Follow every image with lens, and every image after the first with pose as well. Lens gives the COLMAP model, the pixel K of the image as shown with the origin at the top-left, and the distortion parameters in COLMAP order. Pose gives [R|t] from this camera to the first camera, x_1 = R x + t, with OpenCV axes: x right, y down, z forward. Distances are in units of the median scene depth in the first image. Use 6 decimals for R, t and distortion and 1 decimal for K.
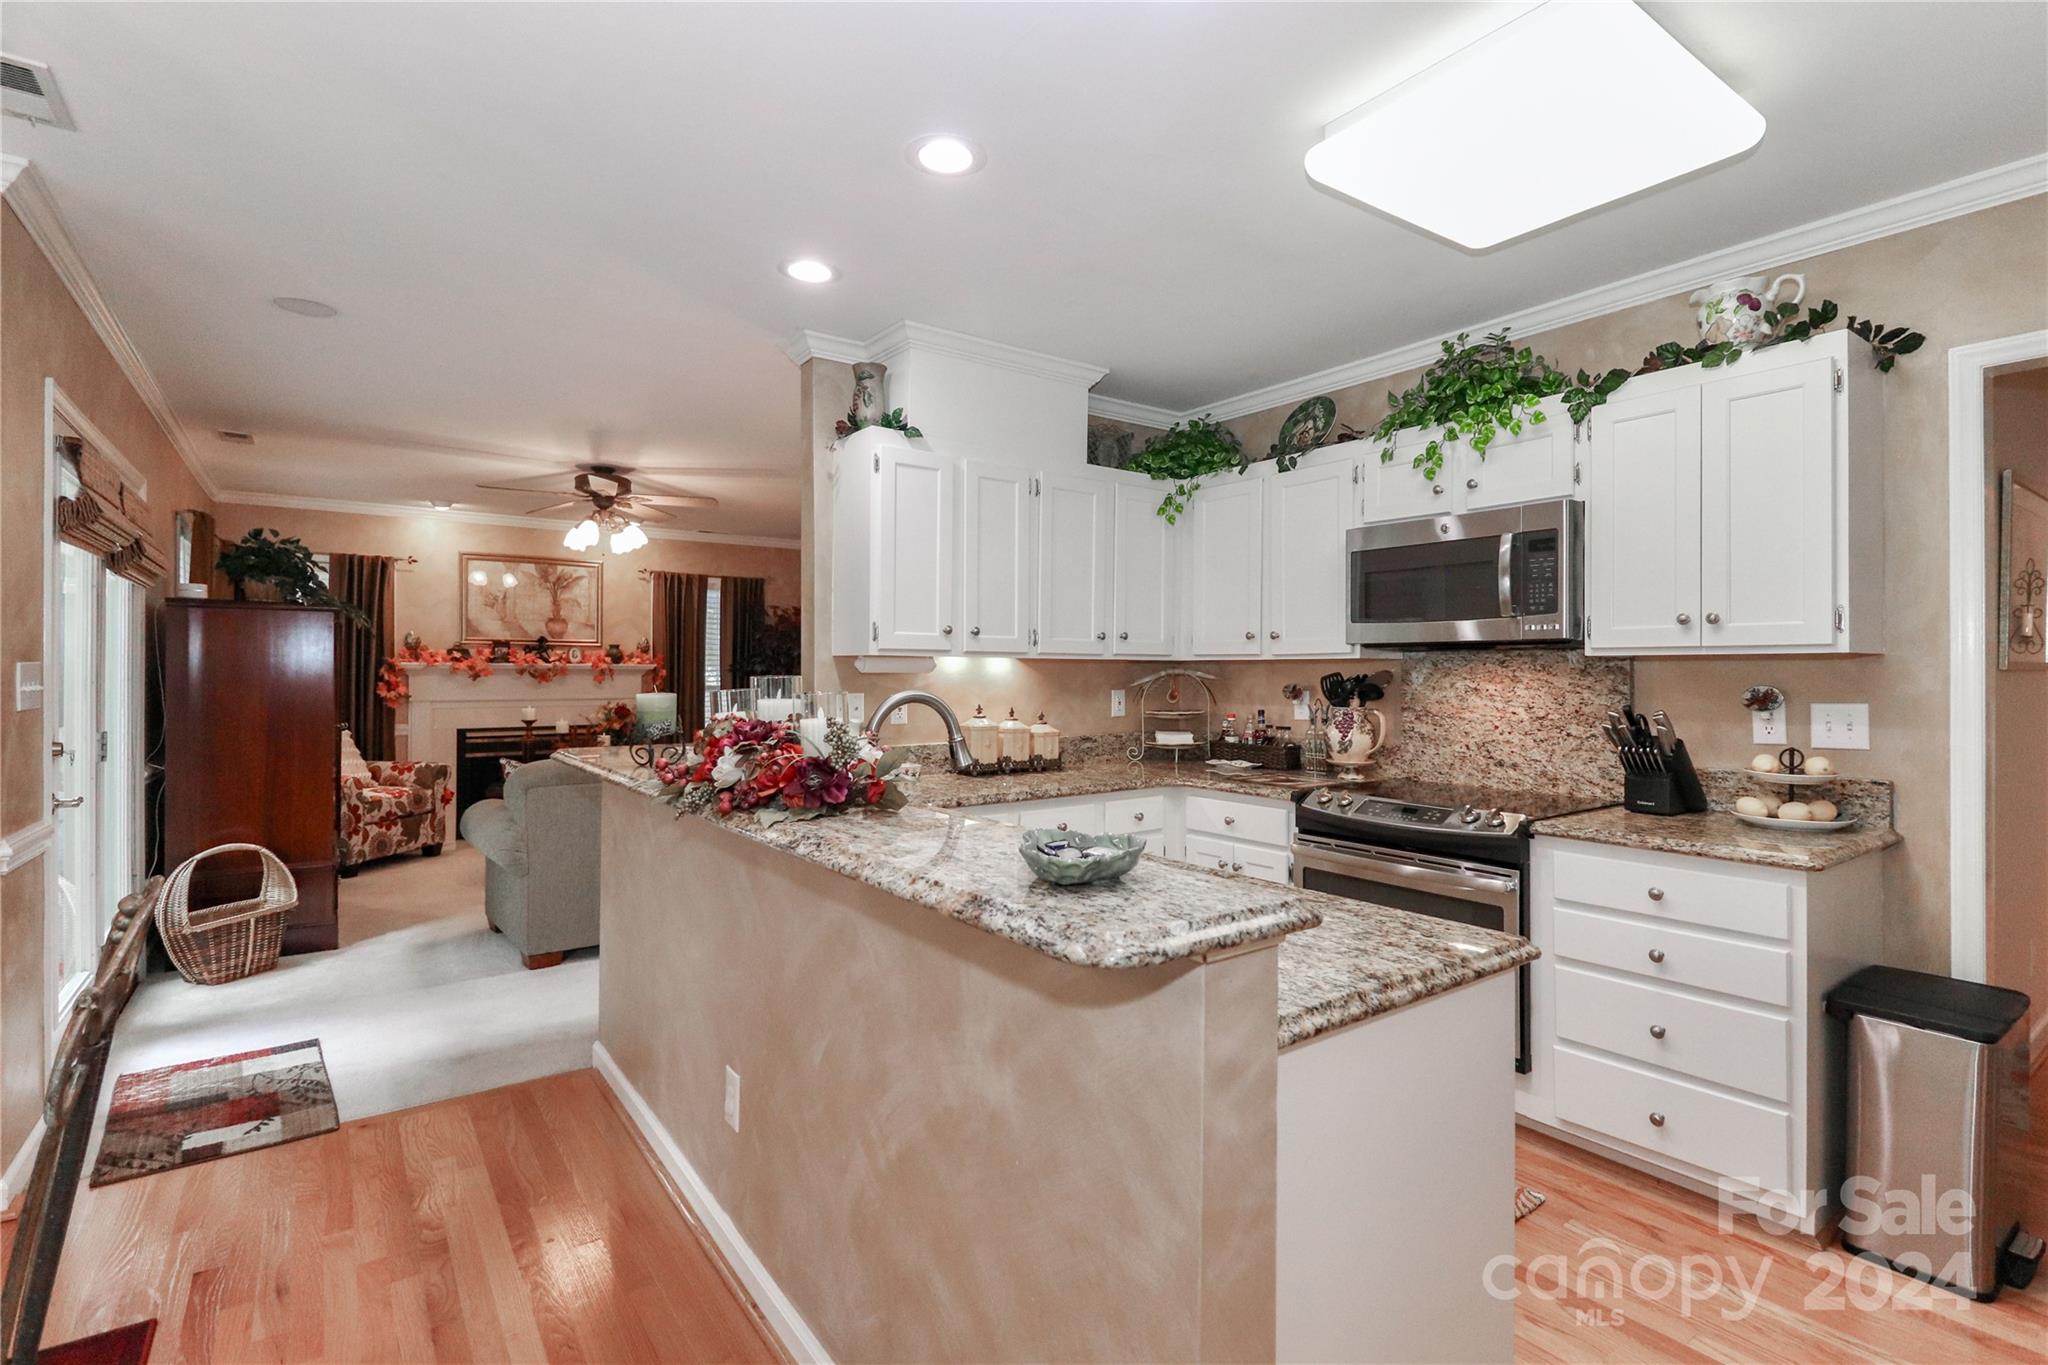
lens RADIAL K [[967.8, 0, 1024.0], [0, 967.8, 682.5], [0, 0, 1]] dist [0.013535, -0.000025]
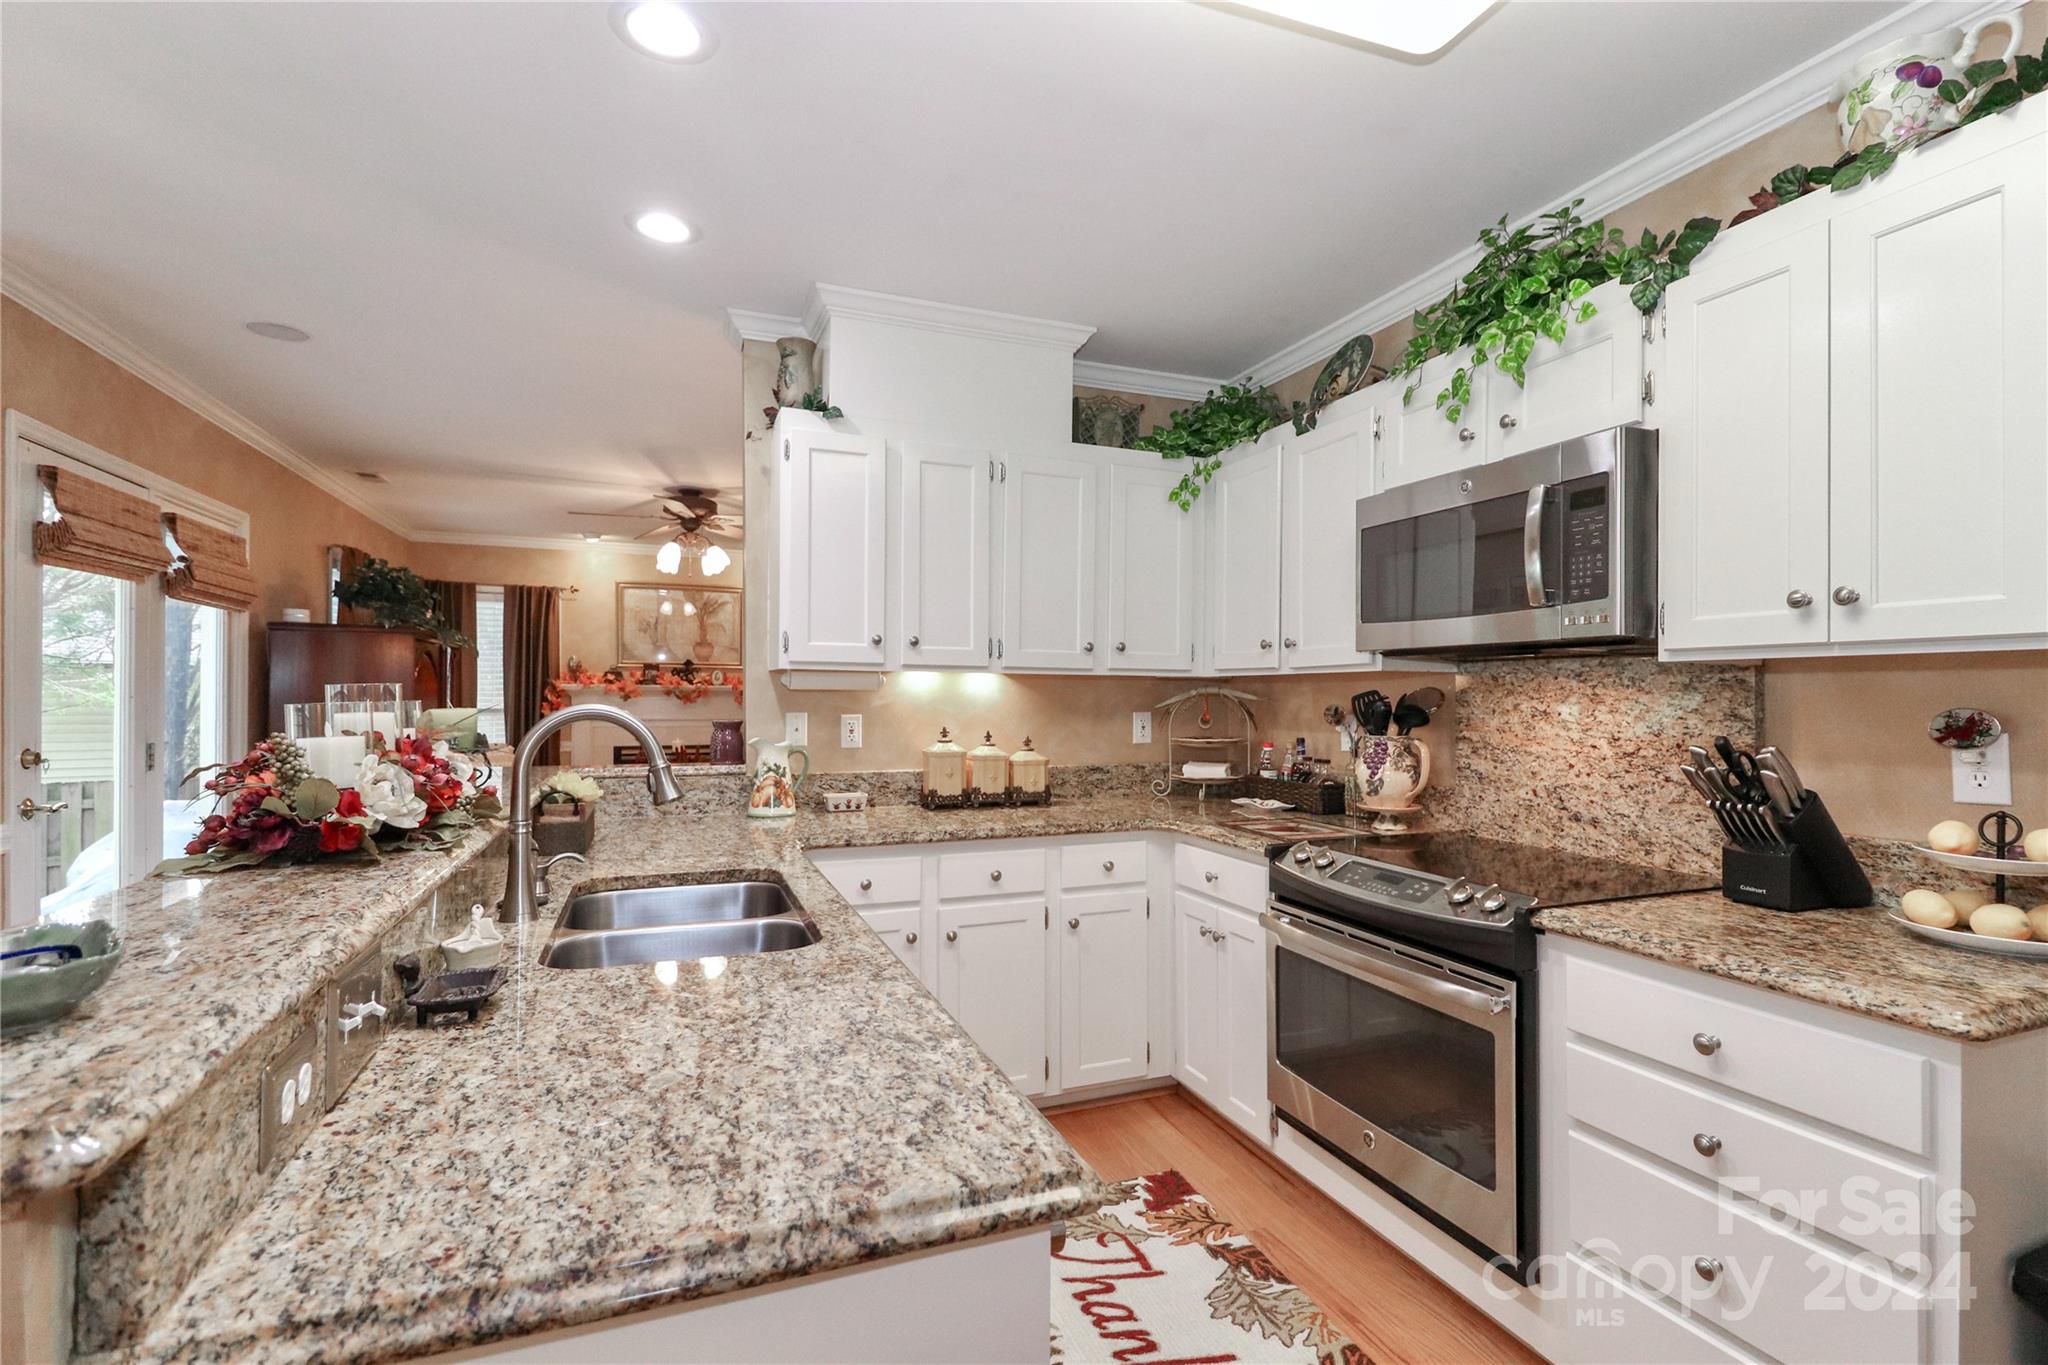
lens RADIAL K [[953.6, 0, 1025.0], [0, 953.6, 704.0], [0, 0, 1]] dist [0.015133, -0.006615]
pose [[0.967435, 0.005301, -0.253065, 0.263662], [-0.006629, 0.999968, -0.004395, 0.005915], [0.253033, 0.005930, 0.967439, 0.208755]]
